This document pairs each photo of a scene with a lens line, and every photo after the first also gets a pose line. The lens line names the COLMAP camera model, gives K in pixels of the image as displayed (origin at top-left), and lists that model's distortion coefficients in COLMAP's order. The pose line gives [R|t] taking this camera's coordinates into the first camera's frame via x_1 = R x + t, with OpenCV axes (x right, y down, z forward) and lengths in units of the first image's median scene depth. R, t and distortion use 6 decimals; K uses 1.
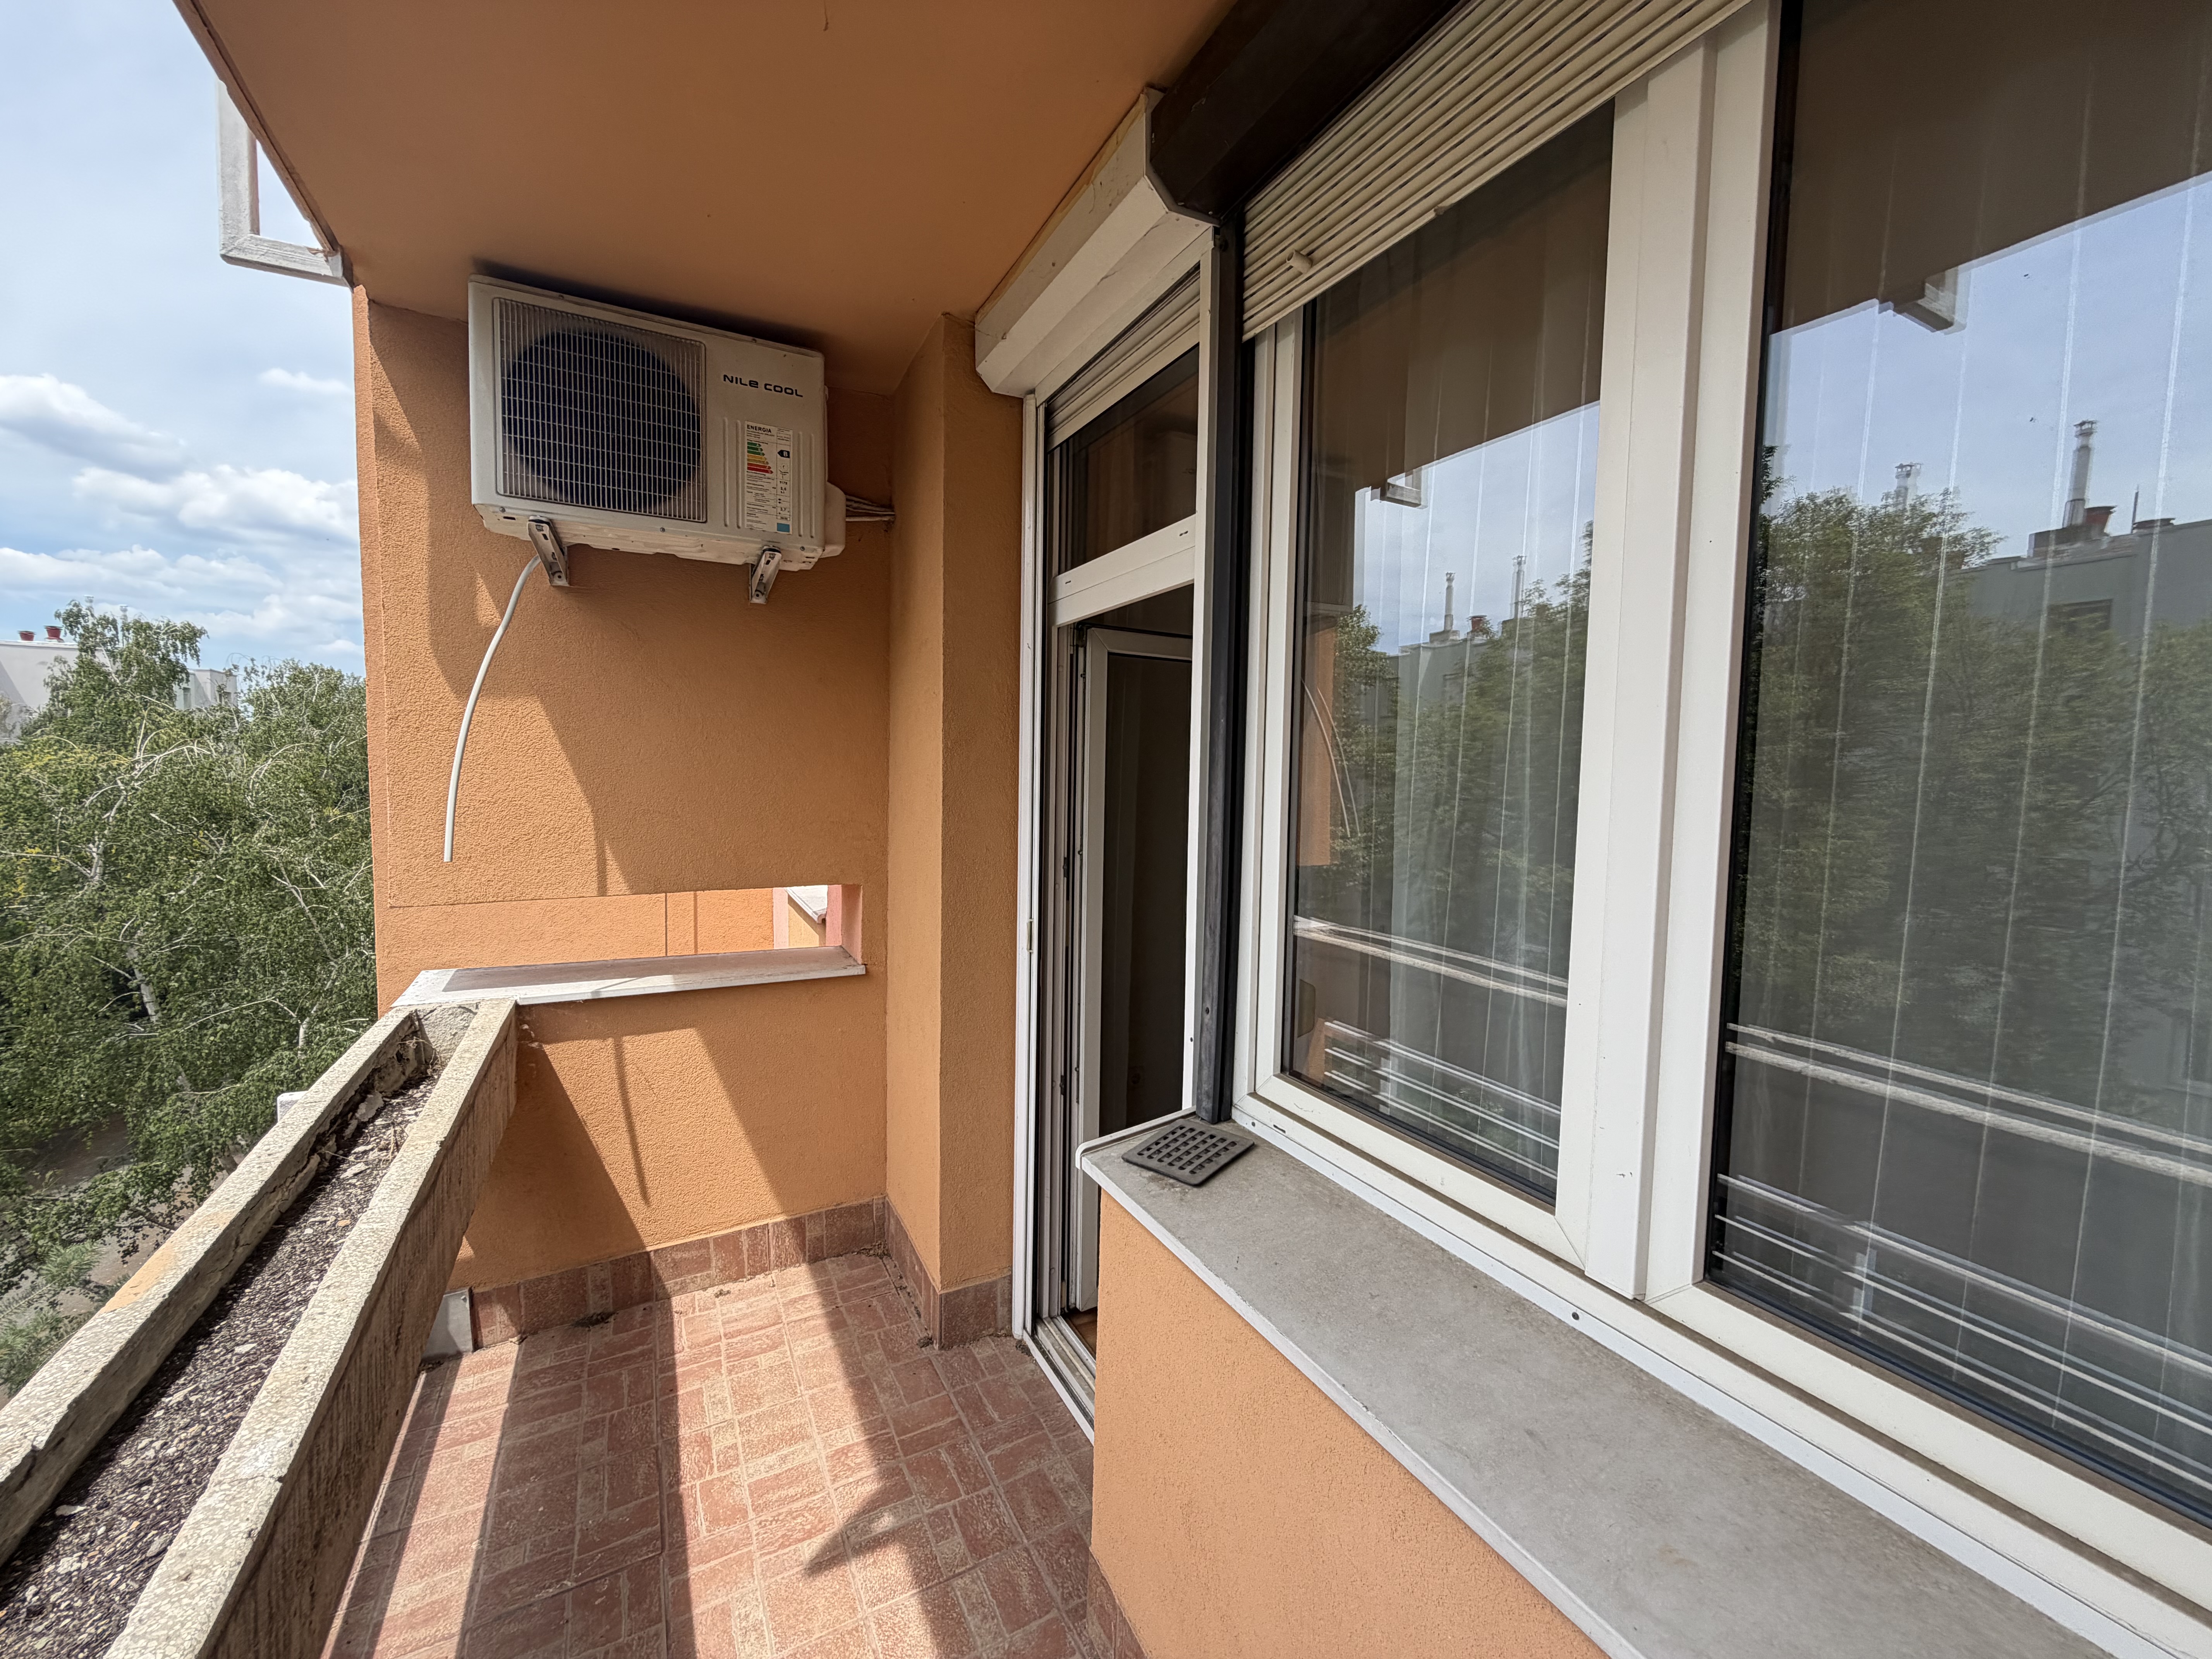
lens RADIAL K [[880.5, 0, 1103.9], [0, 880.5, 825.6], [0, 0, 1]] dist [0.001253, 0.000085]
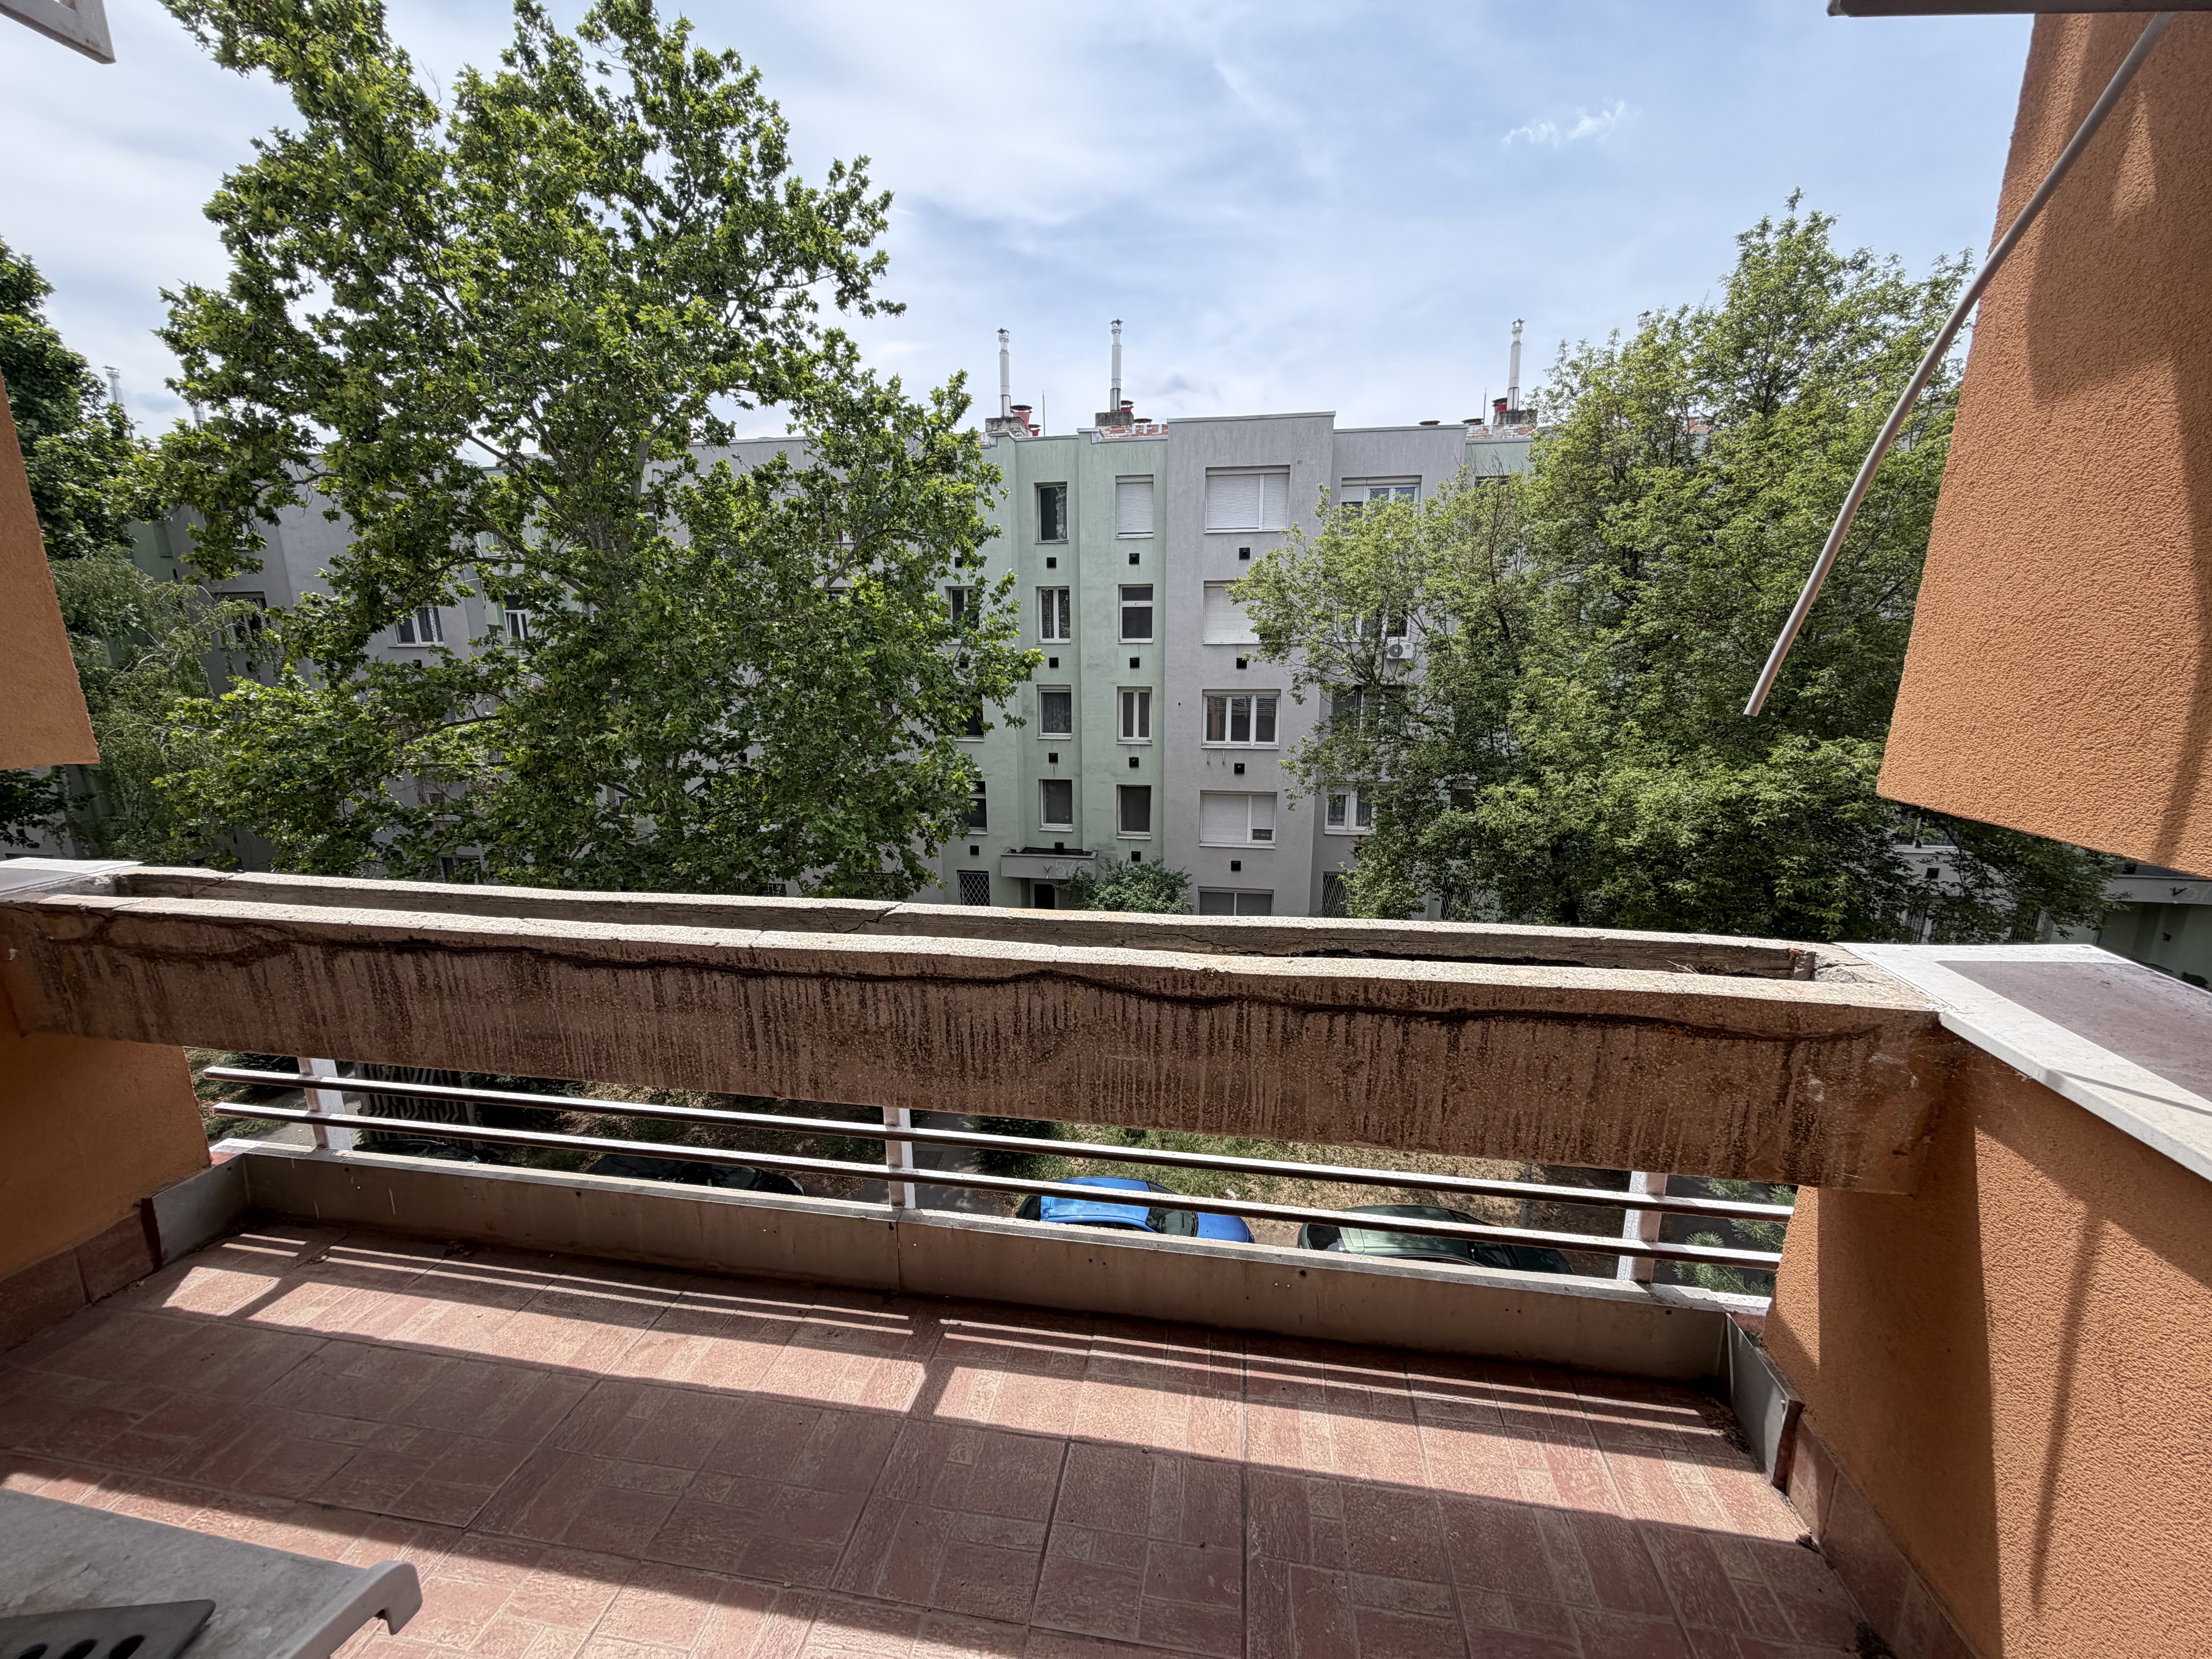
lens RADIAL K [[880.5, 0, 1104.4], [0, 880.5, 829.1], [0, 0, 1]] dist [0.001253, 0.000085]
pose [[-0.606671, 0.162285, -0.778212, 0.017700], [-0.055828, 0.967826, 0.245348, -0.006903], [0.792990, 0.192292, -0.578092, 0.963135]]
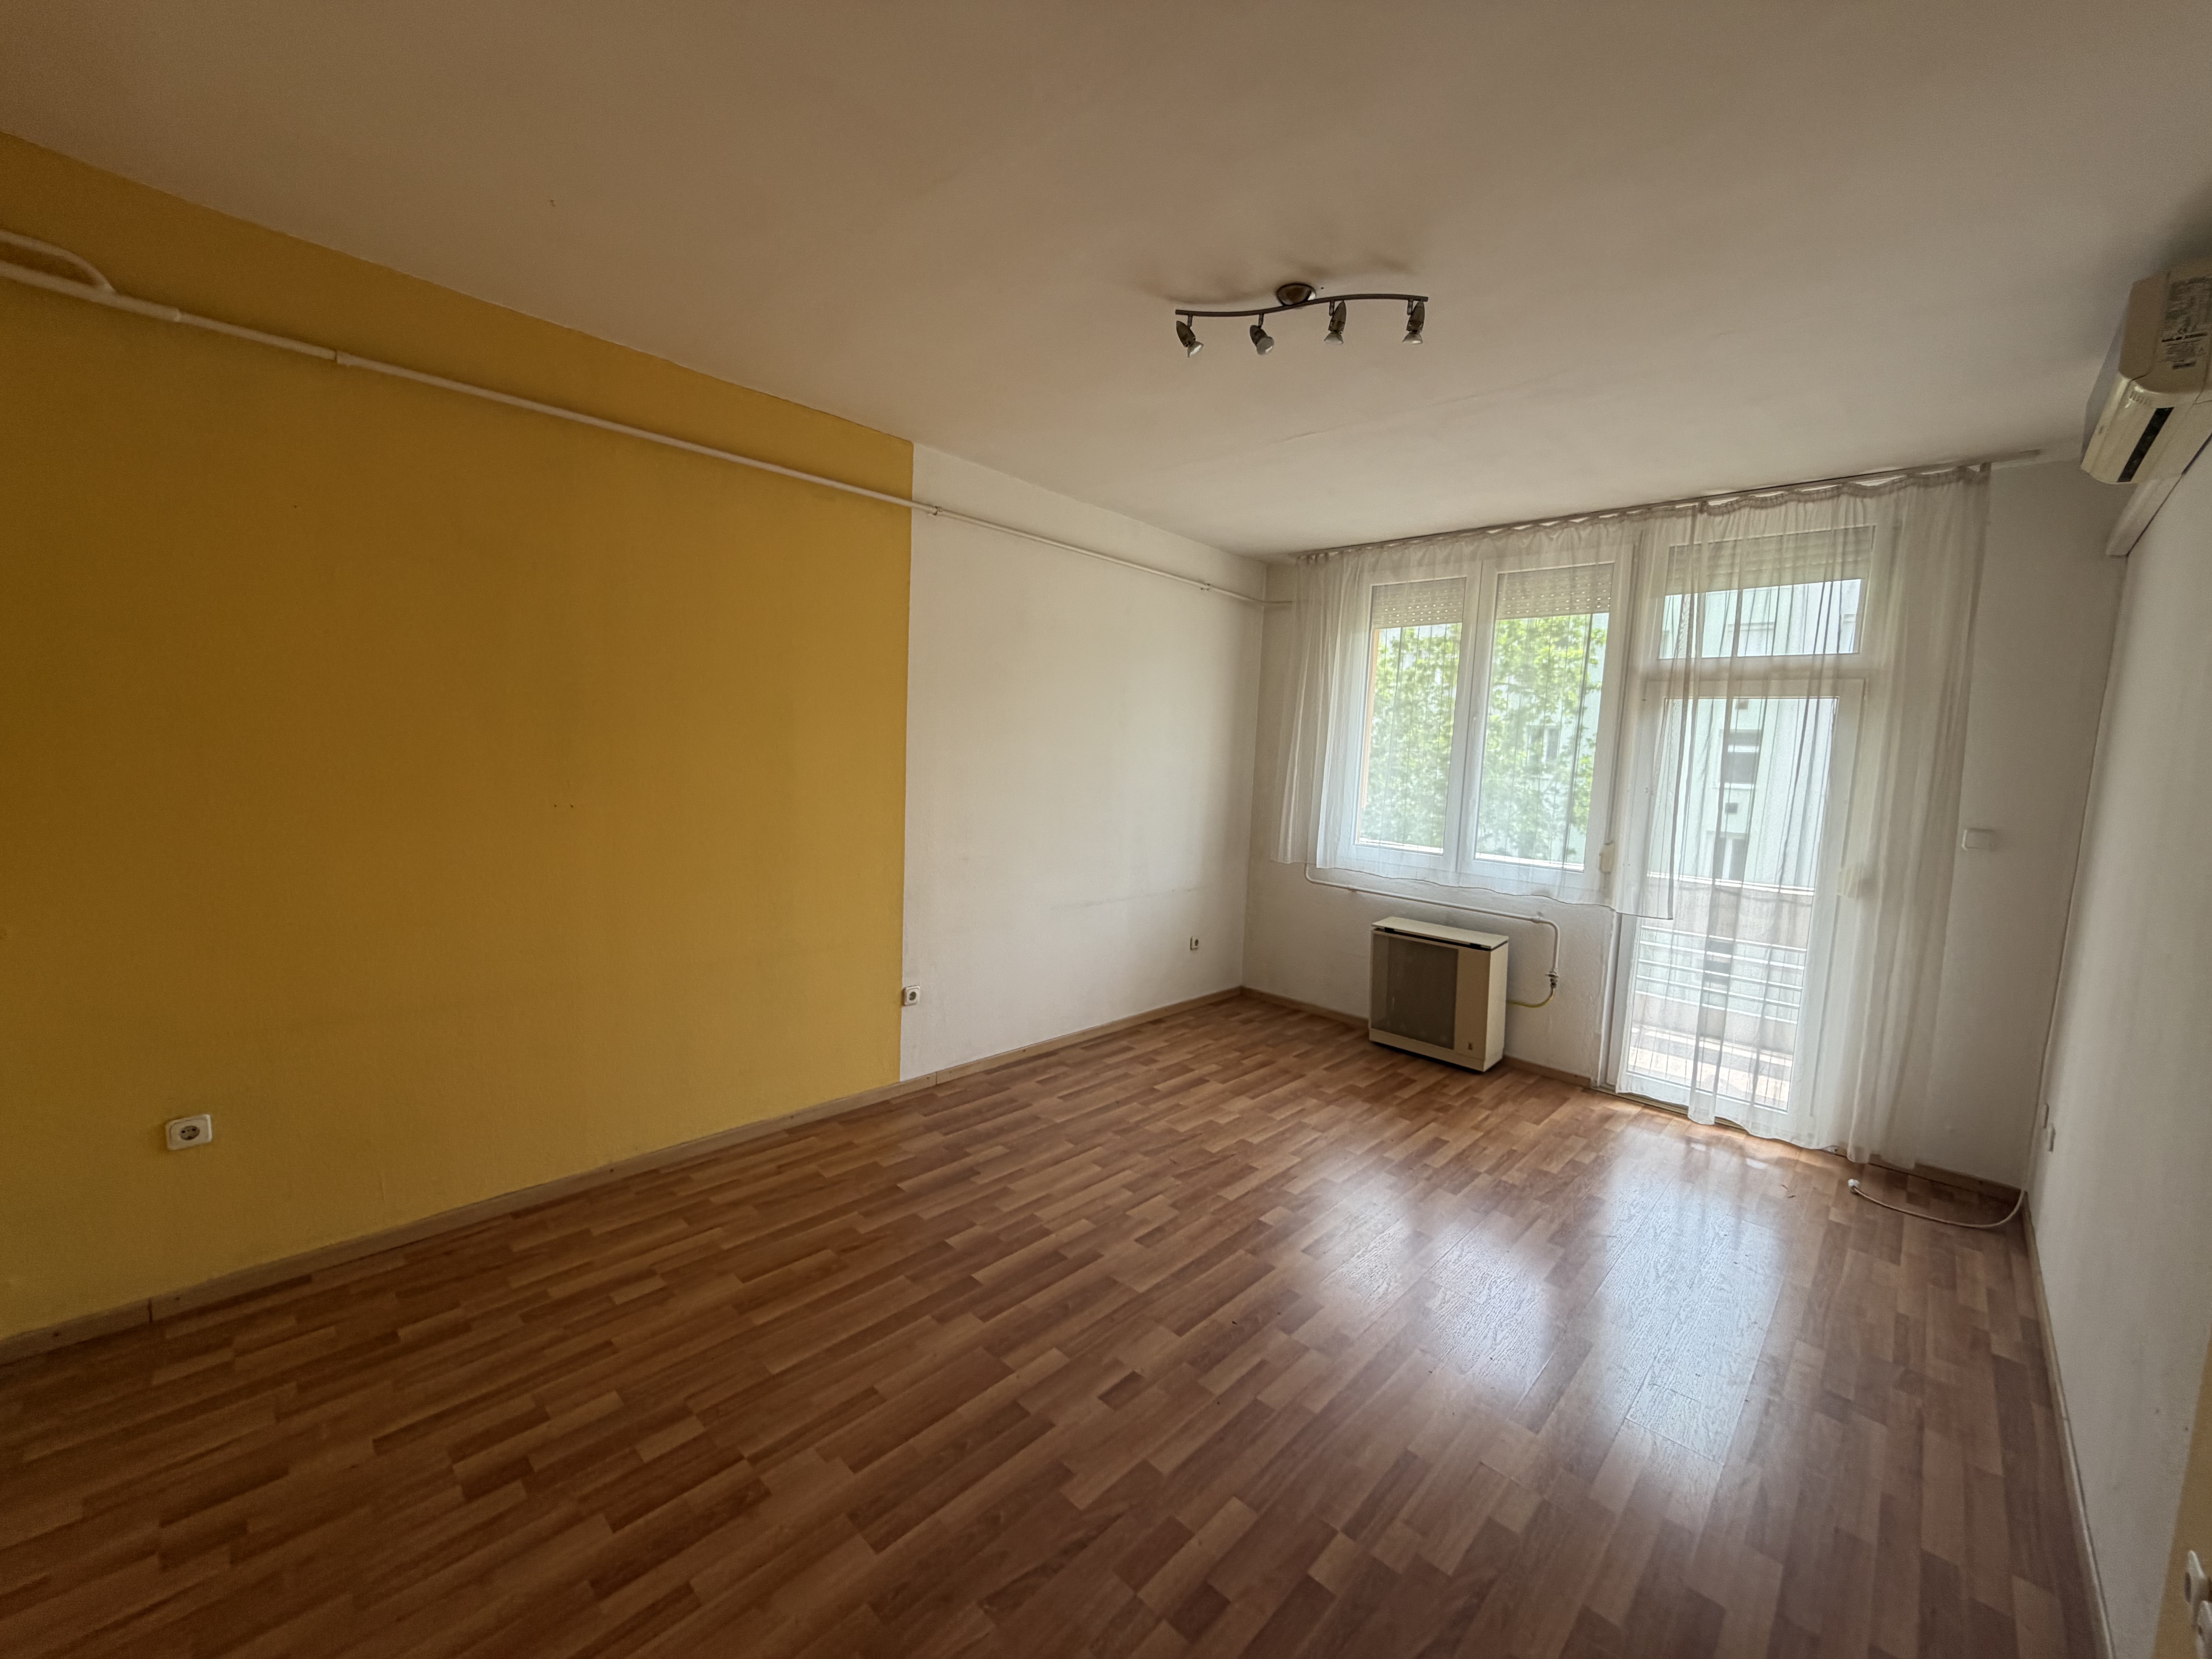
lens RADIAL K [[880.5, 0, 1085.5], [0, 880.5, 836.9], [0, 0, 1]] dist [0.001253, 0.000085]
pose [[-0.947419, -0.021142, -0.319297, 1.931750], [-0.075854, 0.984214, 0.159905, -0.112467], [0.310875, 0.175717, -0.934066, 2.244626]]
